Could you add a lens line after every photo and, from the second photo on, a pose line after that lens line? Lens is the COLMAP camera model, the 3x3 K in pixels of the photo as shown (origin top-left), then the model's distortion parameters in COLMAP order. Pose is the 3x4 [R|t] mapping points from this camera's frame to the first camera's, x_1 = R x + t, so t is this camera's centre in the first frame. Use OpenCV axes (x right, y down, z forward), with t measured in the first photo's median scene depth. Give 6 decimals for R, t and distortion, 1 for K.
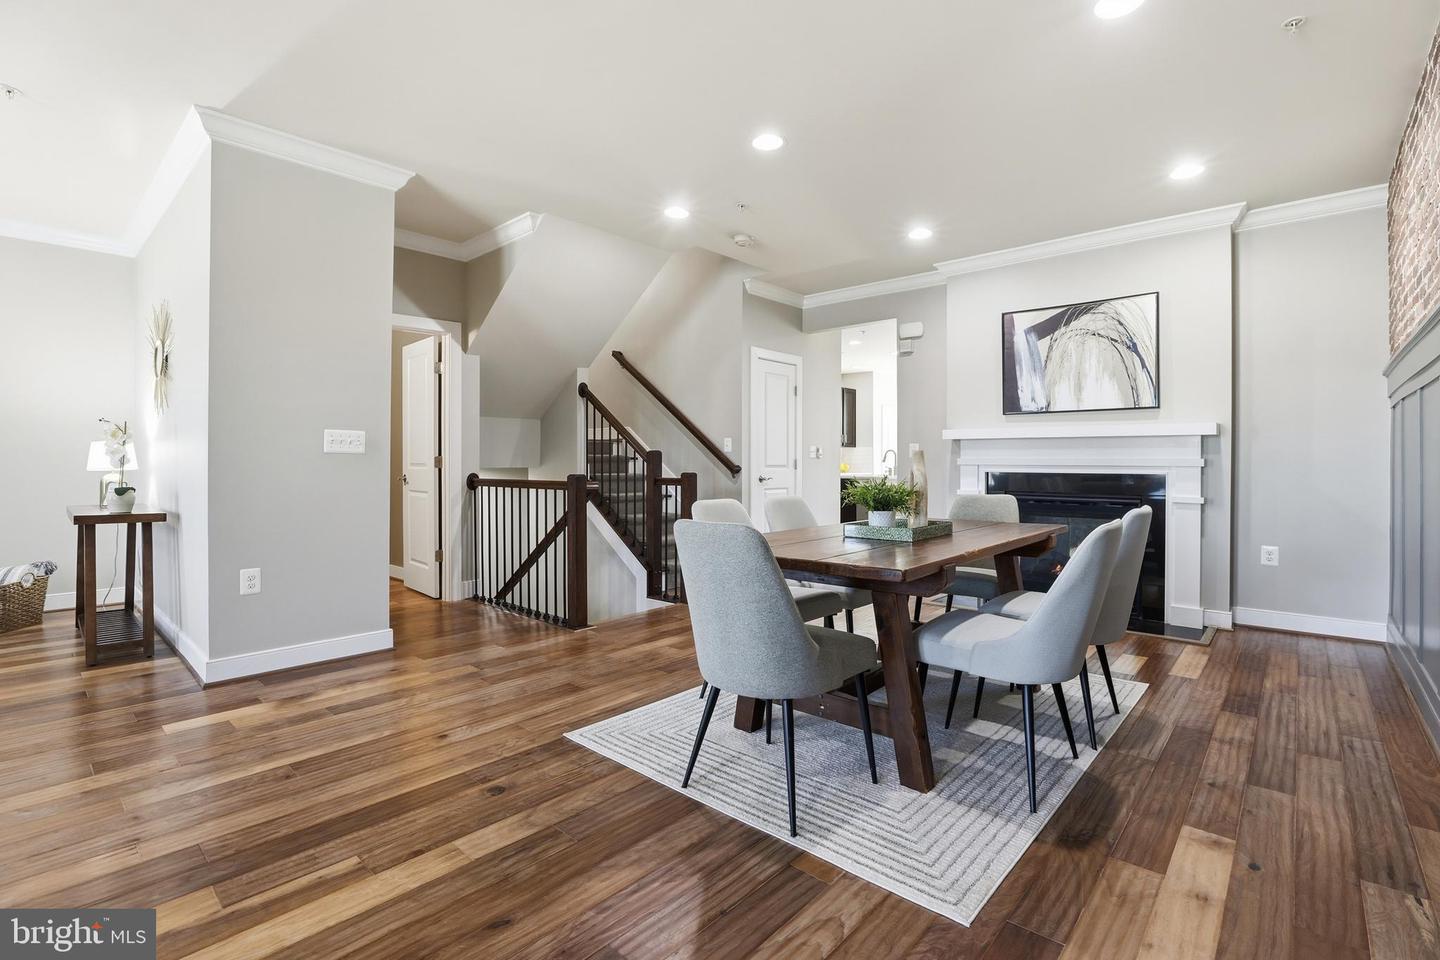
lens RADIAL K [[663.9, 0, 717.0], [0, 663.9, 458.8], [0, 0, 1]] dist [-0.044866, 0.013502]
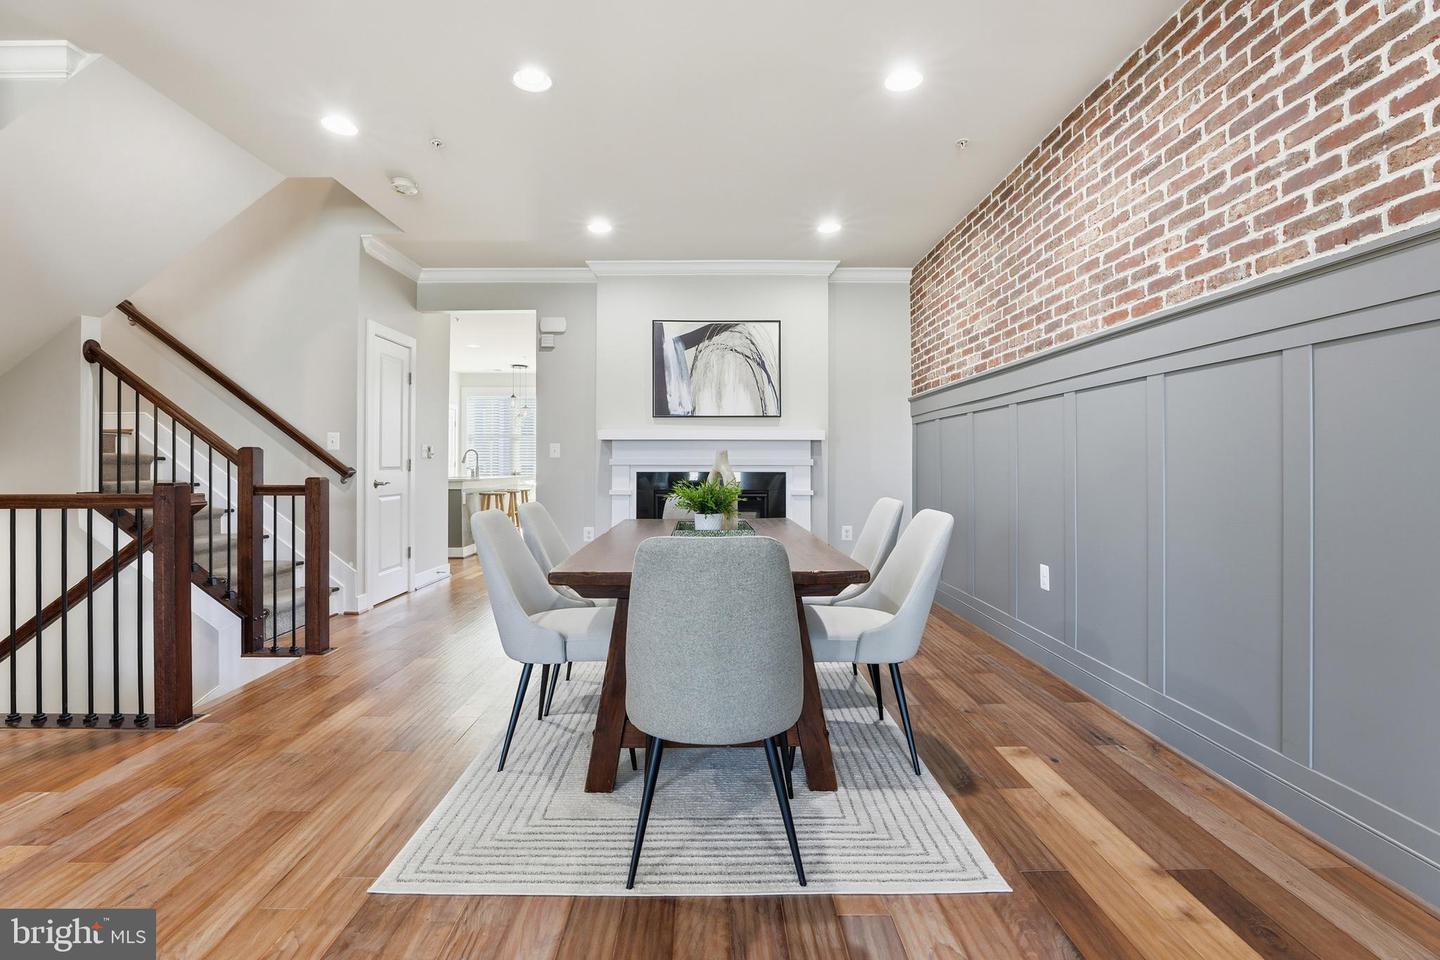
lens RADIAL K [[663.9, 0, 717.0], [0, 663.9, 458.8], [0, 0, 1]] dist [-0.044866, 0.013502]
pose [[0.736549, -0.000002, 0.676384, -0.246153], [-0.000539, 1.000000, 0.000589, -0.001504], [-0.676384, -0.000798, 0.736549, 0.184219]]
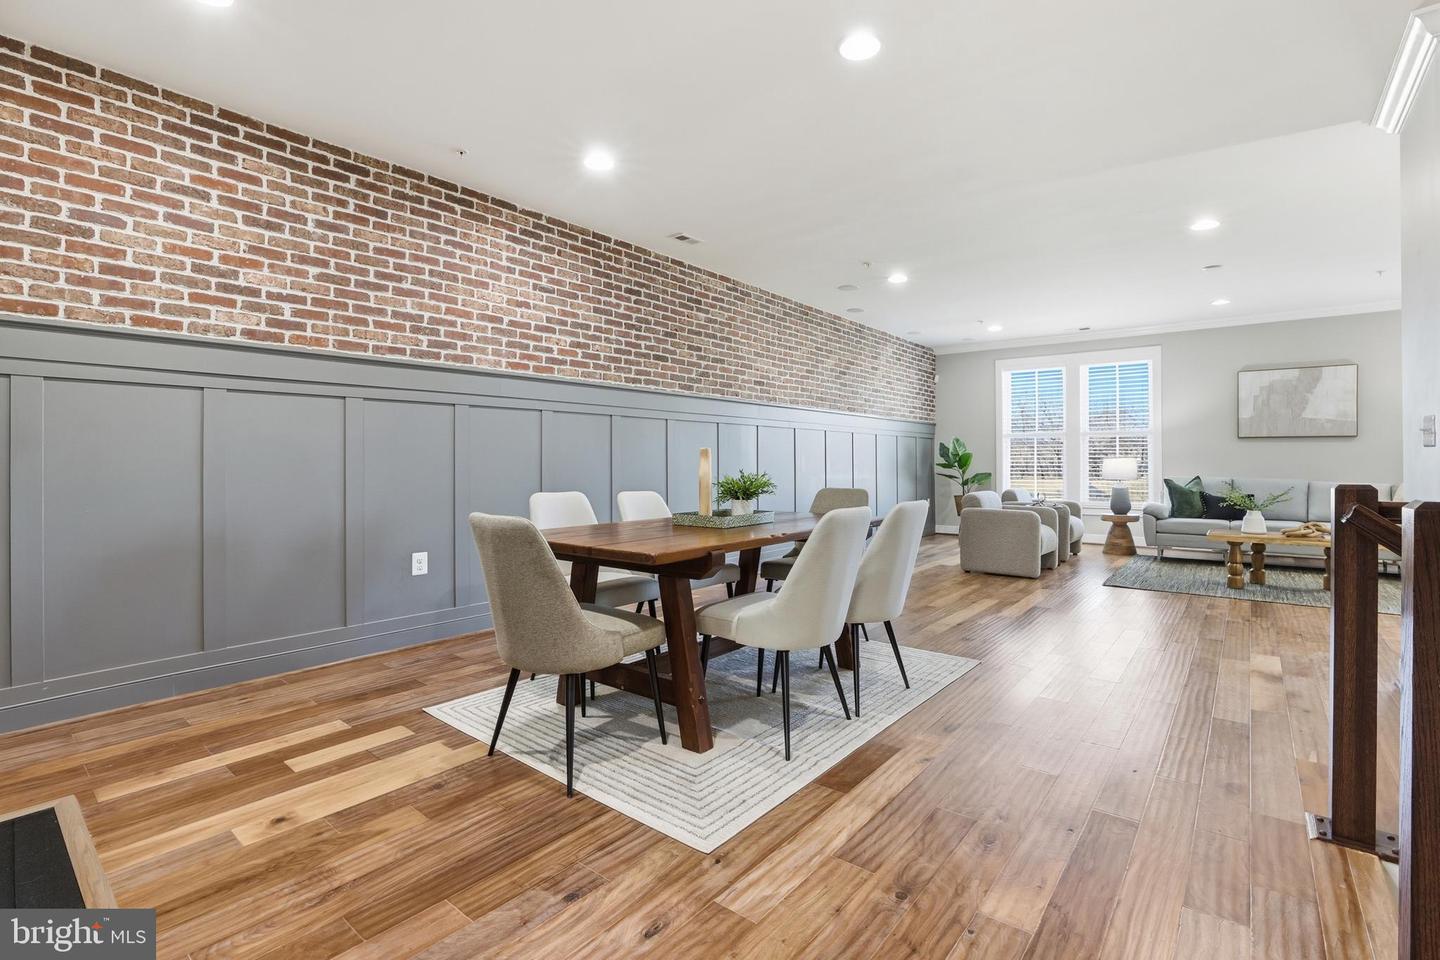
lens RADIAL K [[663.9, 0, 717.0], [0, 663.9, 458.8], [0, 0, 1]] dist [-0.044866, 0.013502]
pose [[-0.998989, -0.002353, -0.044886, 0.224848], [-0.001810, 0.999925, -0.012135, 0.010978], [0.044911, -0.012041, -0.998918, 1.403322]]
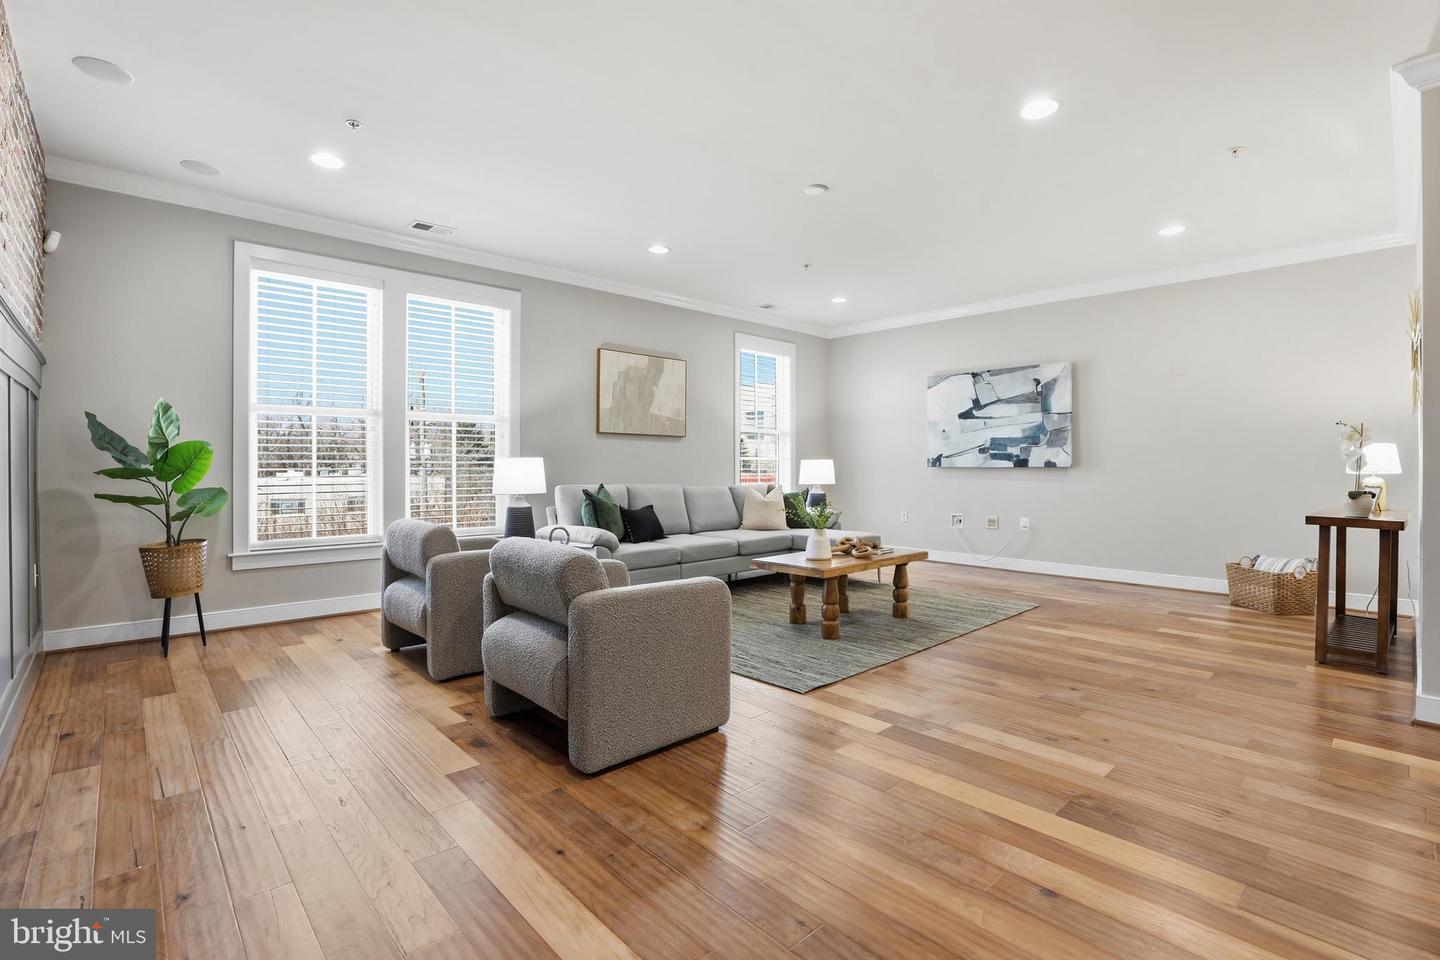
lens RADIAL K [[663.9, 0, 717.0], [0, 663.9, 458.8], [0, 0, 1]] dist [-0.044866, 0.013502]
pose [[-0.088167, -0.009540, -0.996060, 0.119358], [0.004734, 0.999939, -0.009996, 0.000821], [0.996094, -0.005597, -0.088117, 0.107381]]
